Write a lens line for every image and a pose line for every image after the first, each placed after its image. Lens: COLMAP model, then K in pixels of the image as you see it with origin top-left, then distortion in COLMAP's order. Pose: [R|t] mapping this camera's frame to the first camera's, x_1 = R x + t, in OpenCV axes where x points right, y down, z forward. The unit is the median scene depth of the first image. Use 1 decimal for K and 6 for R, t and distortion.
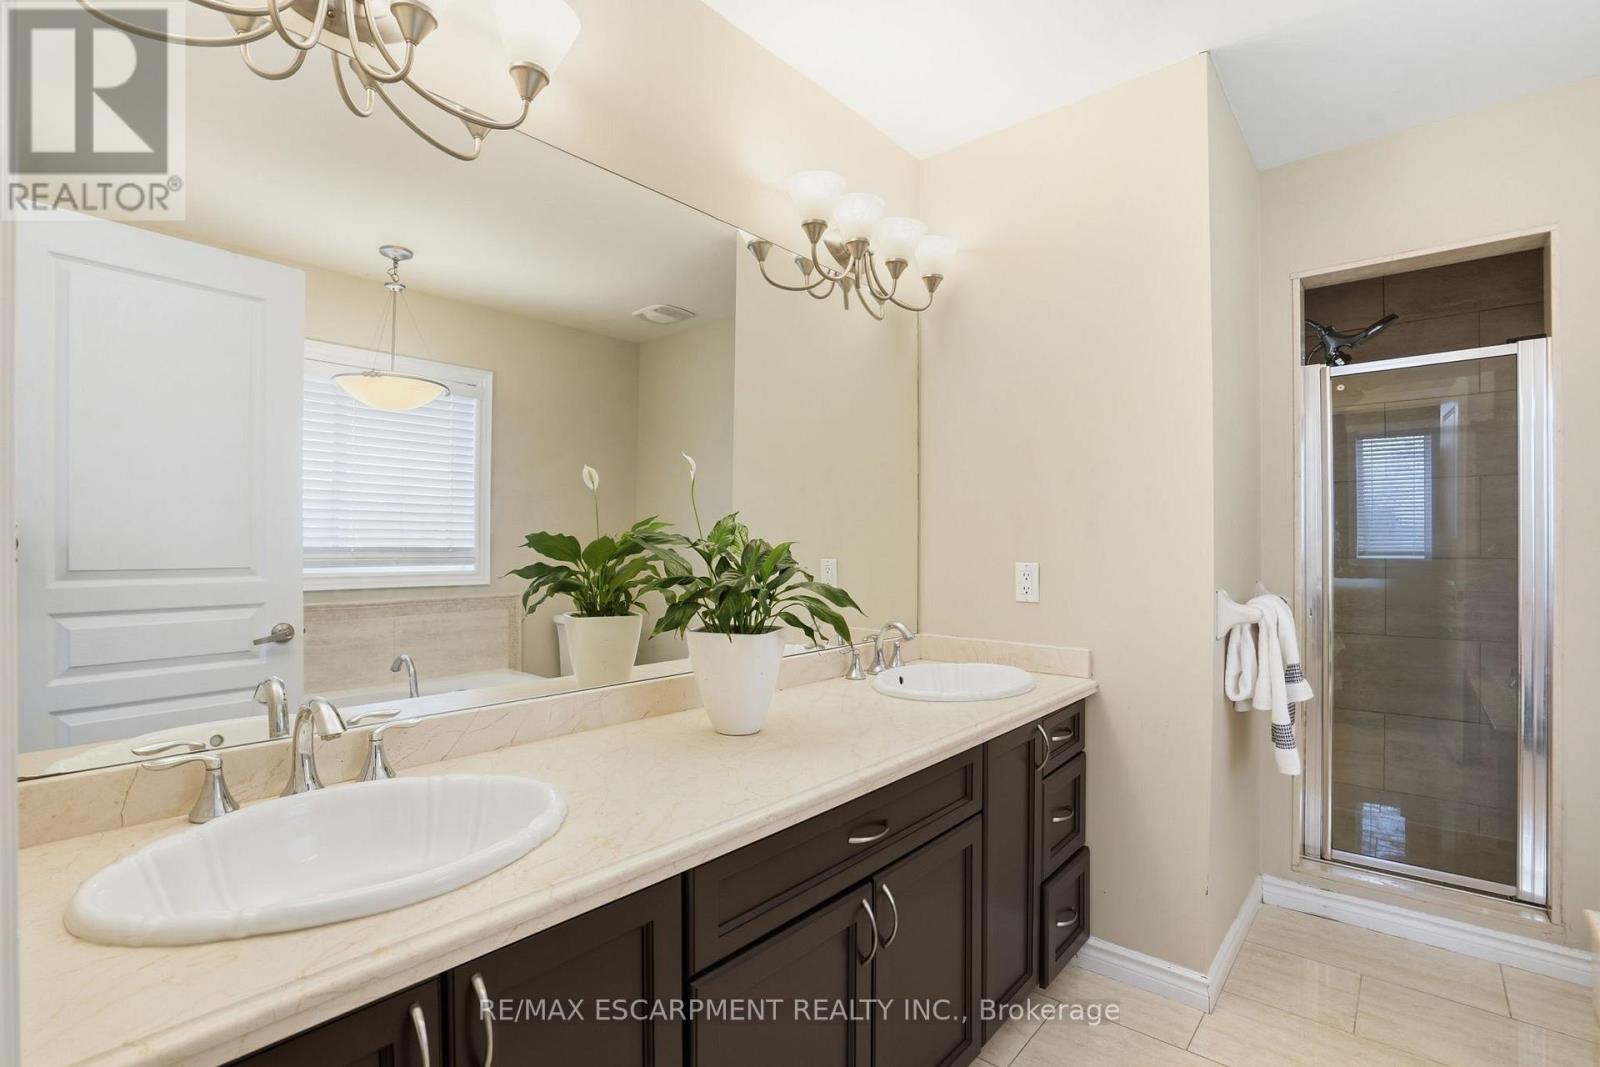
lens RADIAL K [[729.7, 0, 802.2], [0, 729.7, 545.1], [0, 0, 1]] dist [-0.004661, 0.000337]
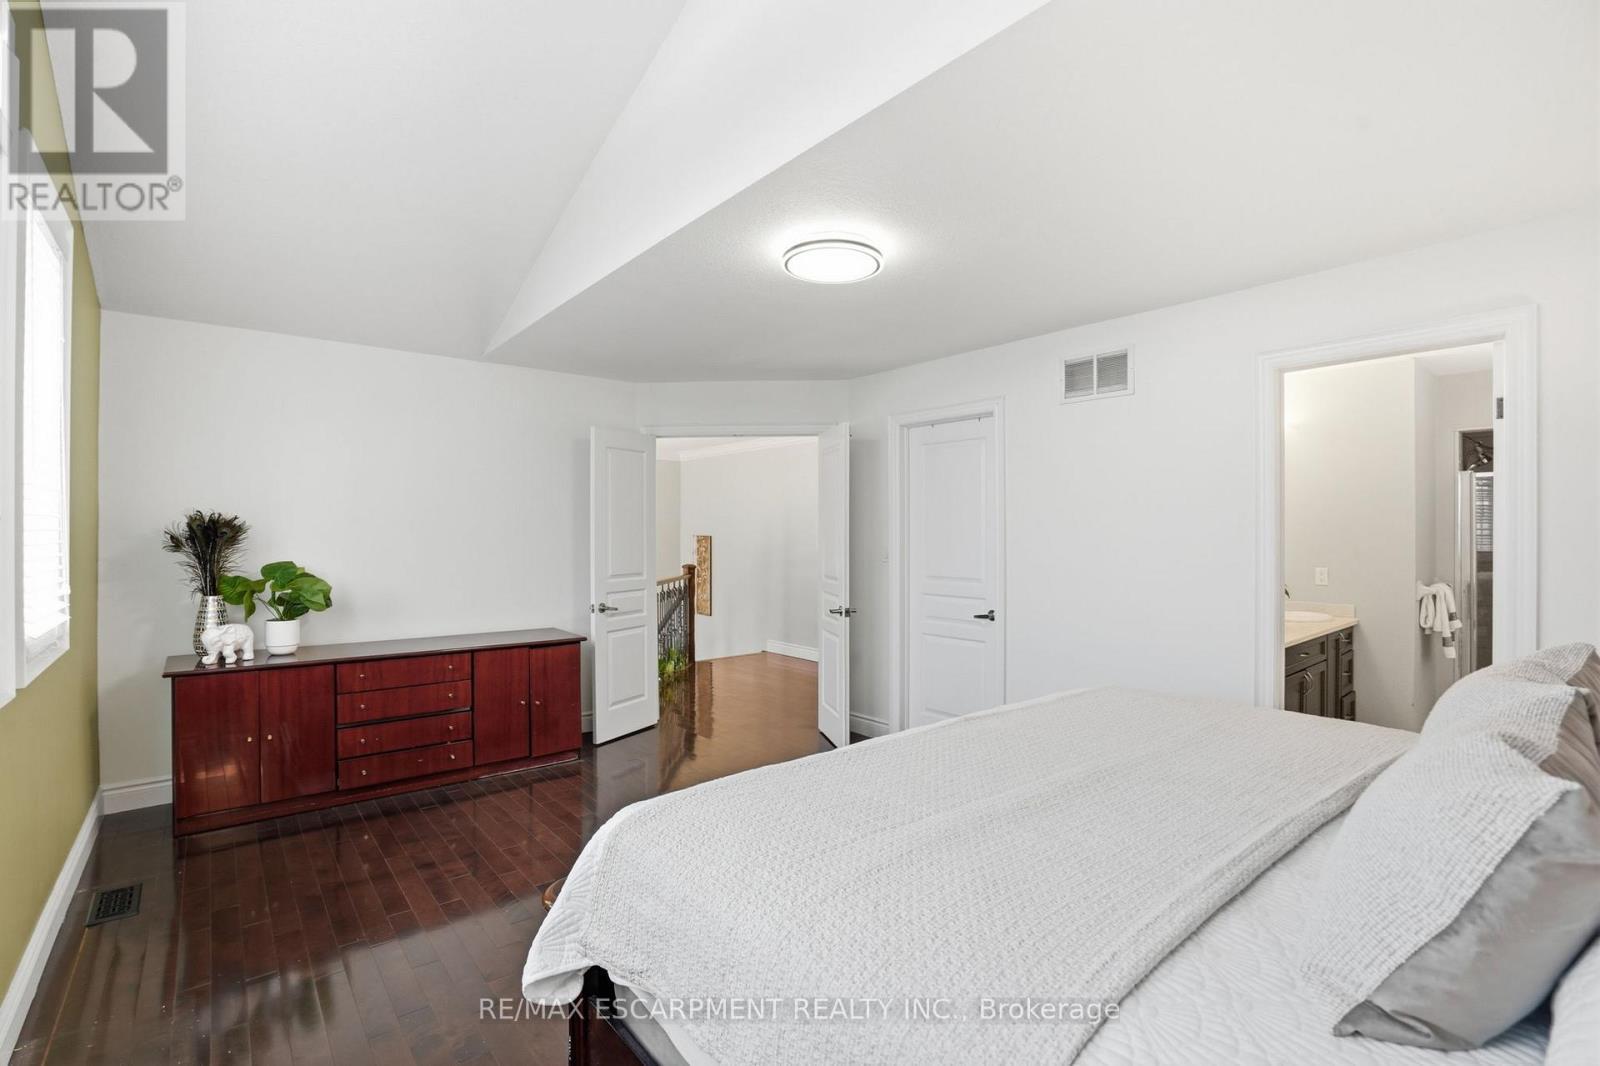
lens RADIAL K [[729.7, 0, 799.6], [0, 729.7, 528.8], [0, 0, 1]] dist [-0.004661, 0.000337]
pose [[0.986940, -0.006515, -0.160954, -1.017539], [0.007707, 0.999947, 0.006784, -0.136757], [0.160901, -0.007936, 0.986939, -1.639510]]
